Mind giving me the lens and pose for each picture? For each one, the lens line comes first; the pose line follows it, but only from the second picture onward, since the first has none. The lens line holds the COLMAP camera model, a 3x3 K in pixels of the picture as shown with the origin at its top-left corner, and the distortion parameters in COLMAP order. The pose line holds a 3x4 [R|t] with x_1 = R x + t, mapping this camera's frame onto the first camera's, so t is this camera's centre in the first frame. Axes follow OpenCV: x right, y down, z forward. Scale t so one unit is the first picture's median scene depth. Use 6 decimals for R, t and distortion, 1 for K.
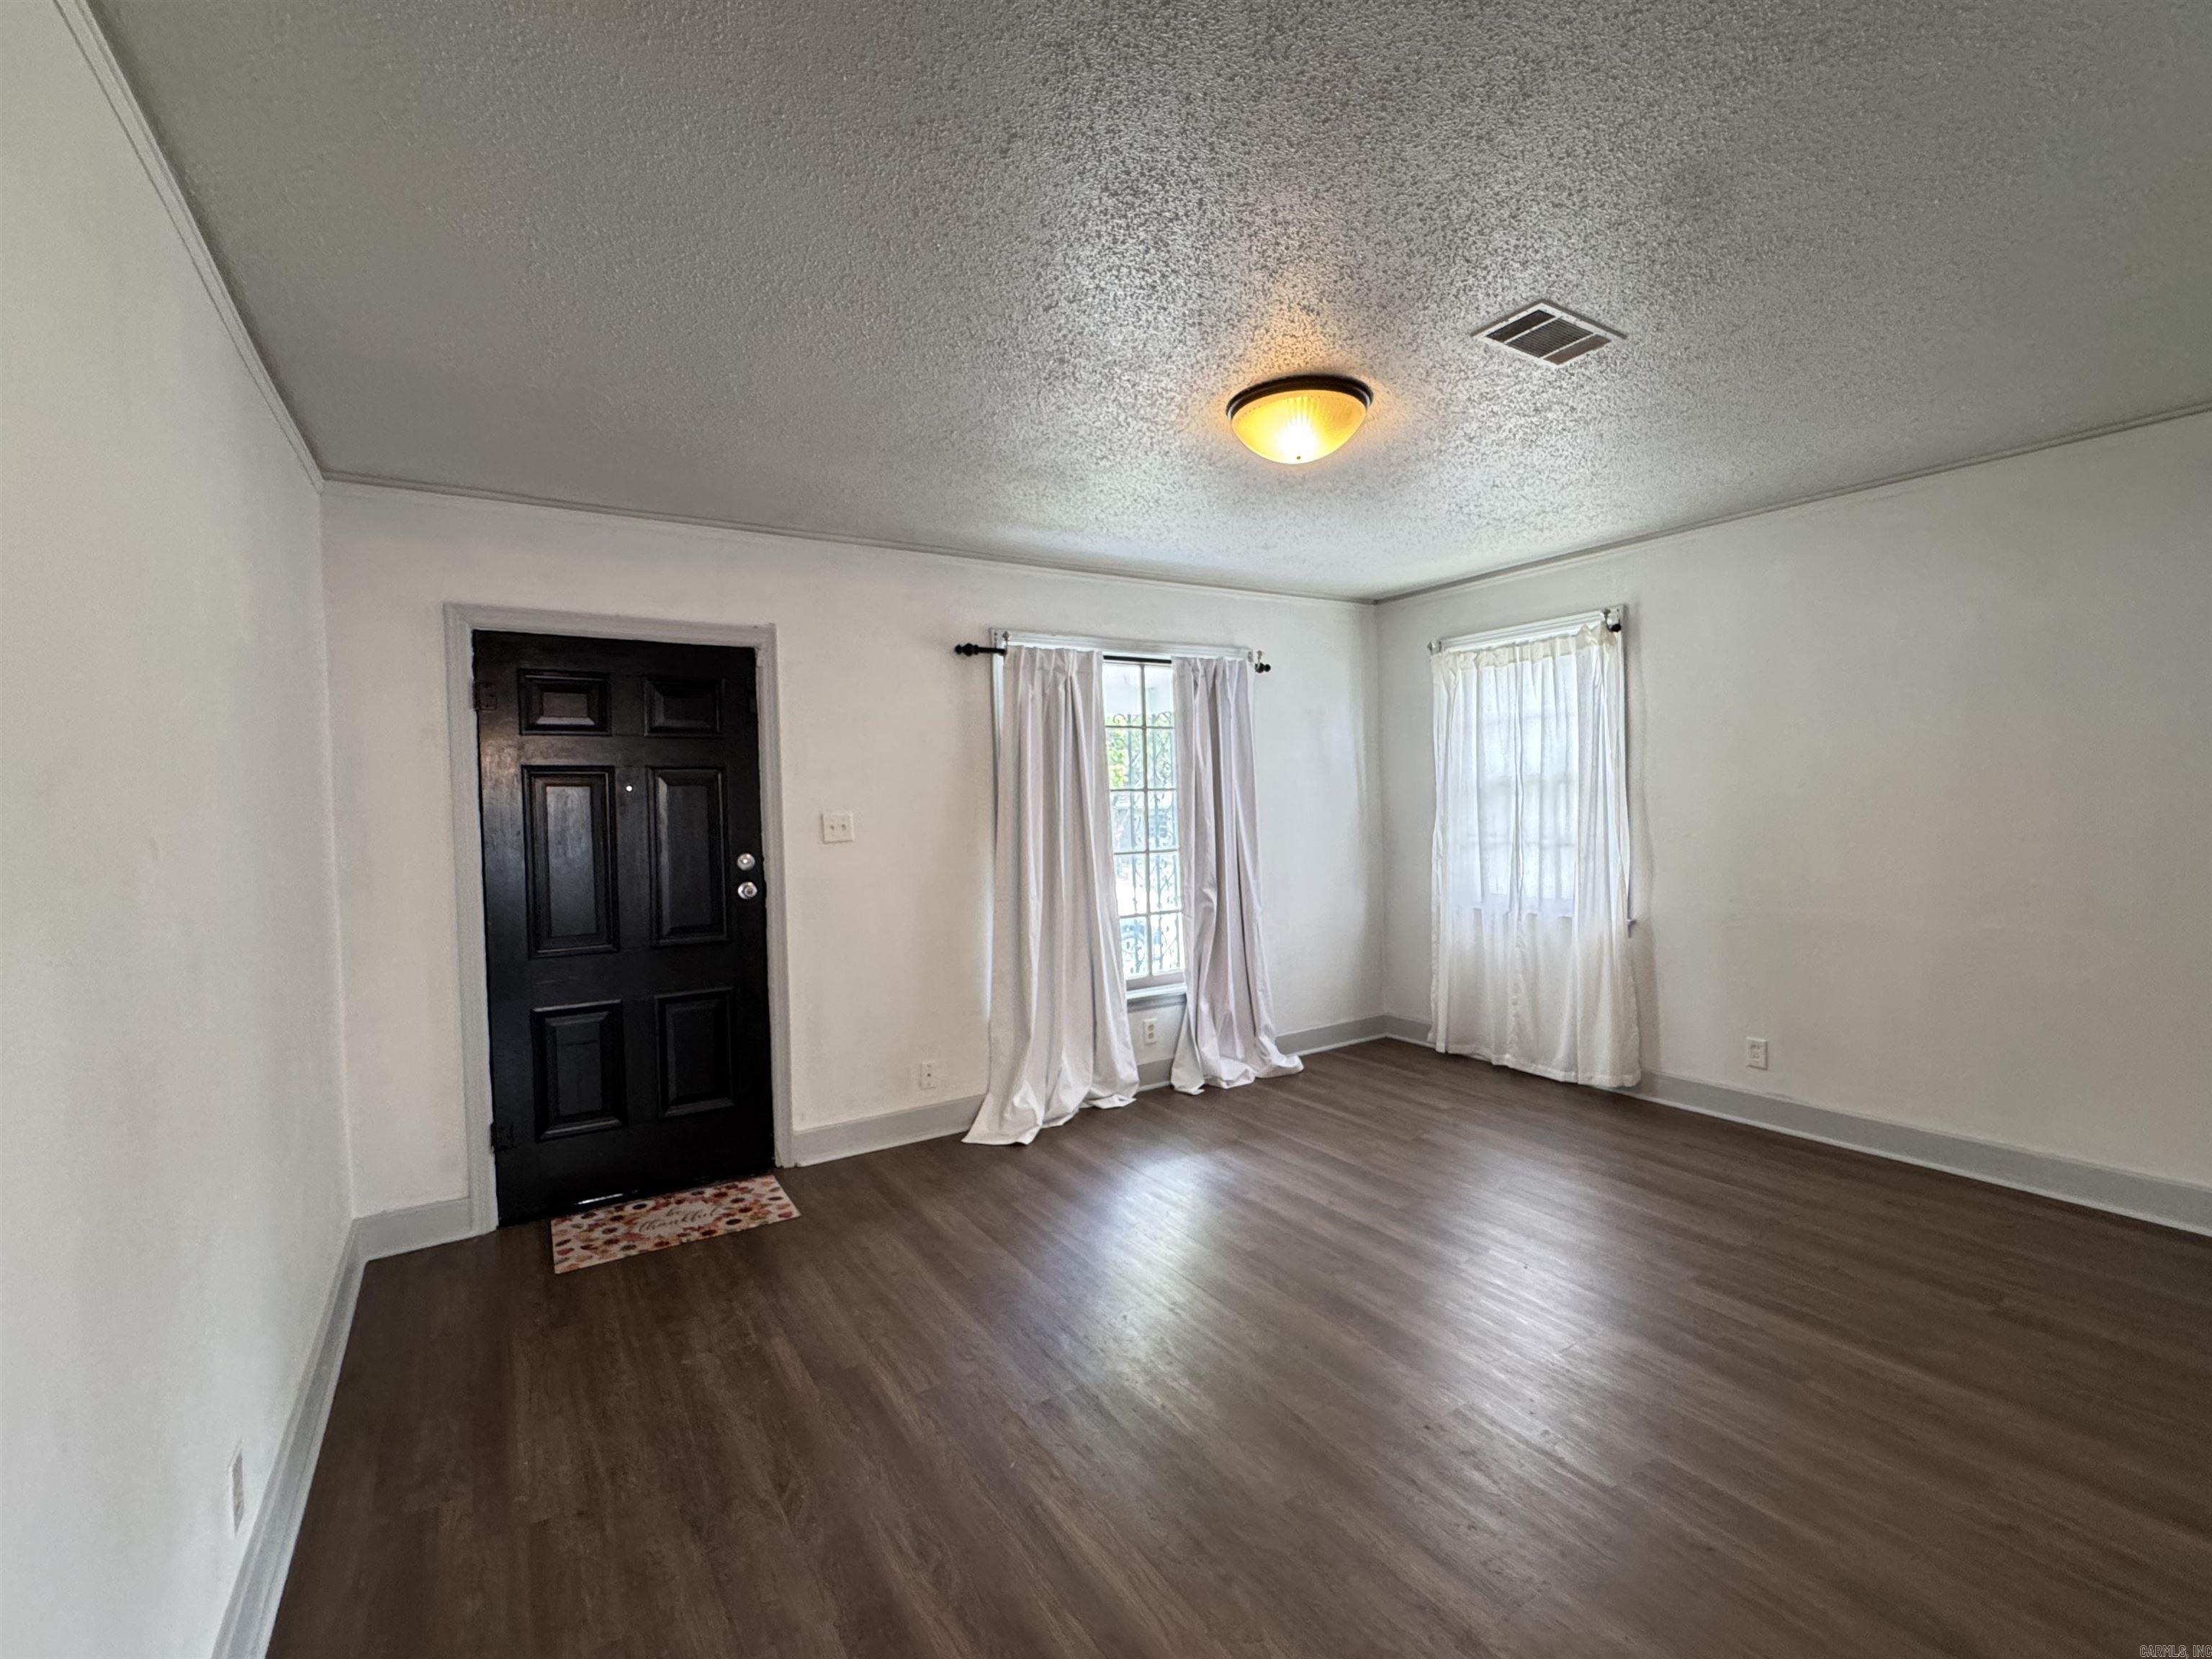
lens RADIAL K [[976.0, 0, 1106.0], [0, 976.0, 829.5], [0, 0, 1]] dist [-0.002894, -0.000455]
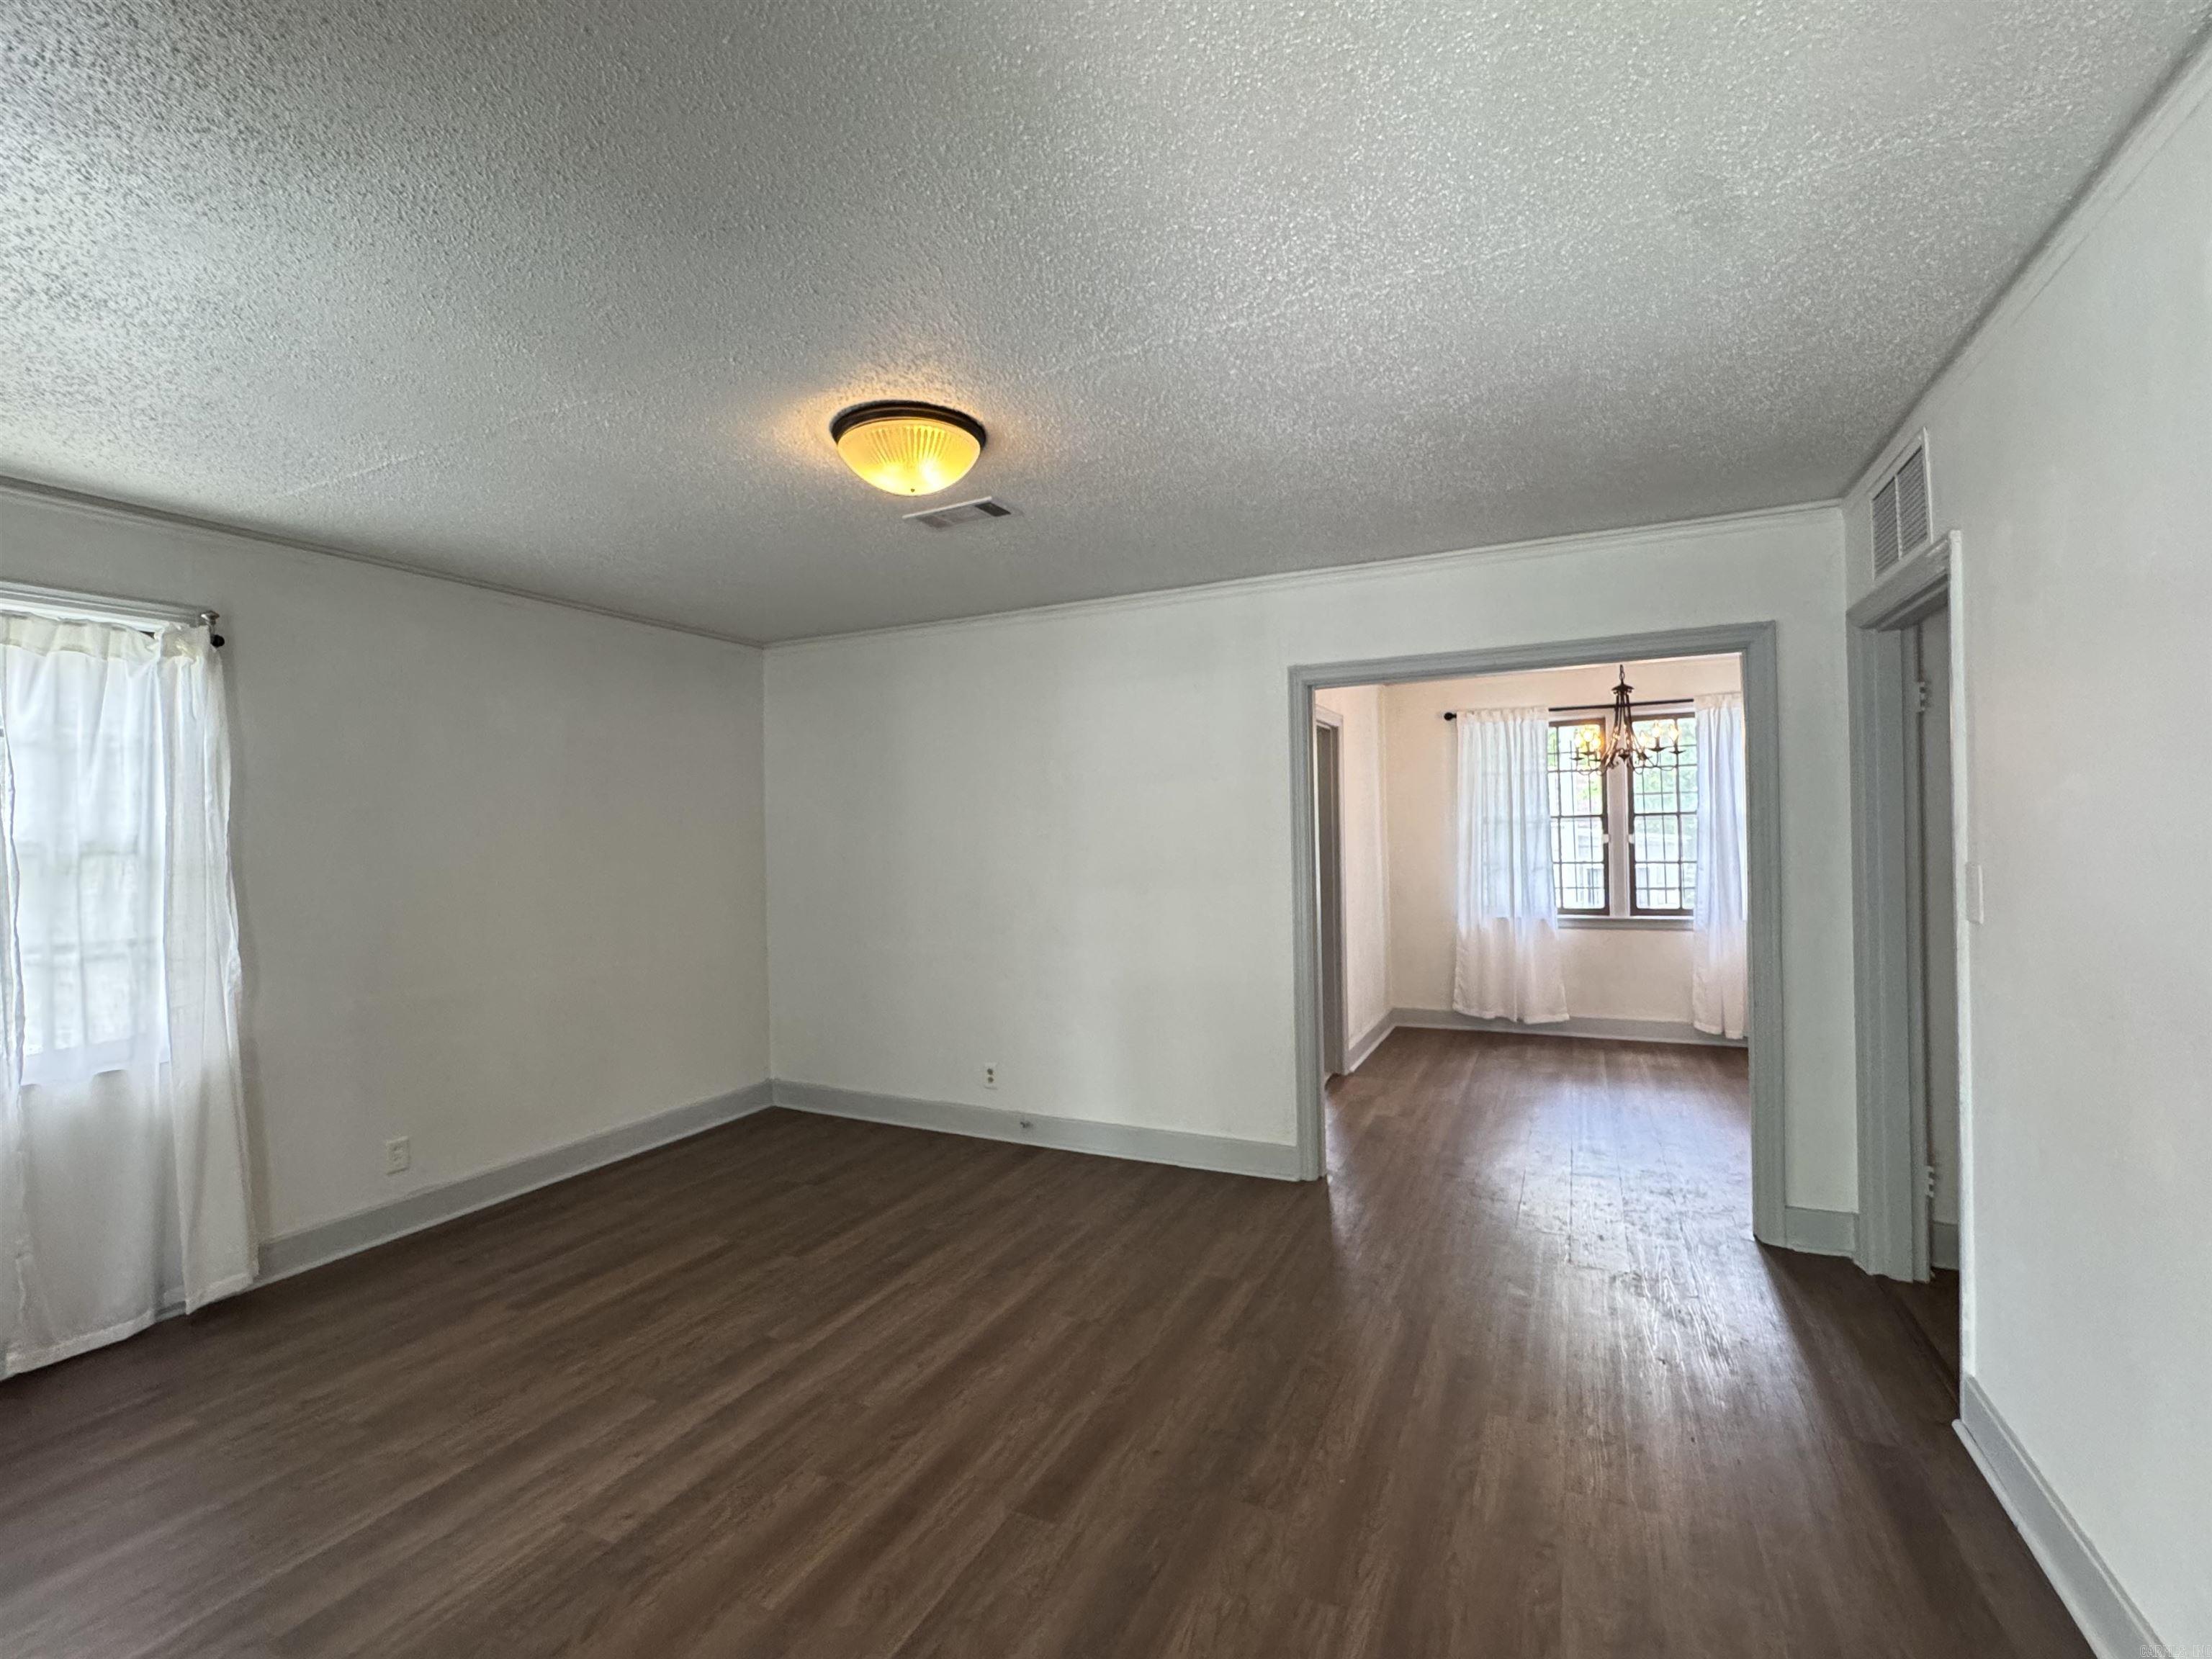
lens RADIAL K [[976.0, 0, 1106.0], [0, 976.0, 829.5], [0, 0, 1]] dist [-0.002894, -0.000455]
pose [[-0.517586, 0.040602, 0.854667, -0.496335], [0.063337, 0.997951, -0.009052, -0.024418], [-0.853284, 0.049447, -0.519097, 0.969676]]
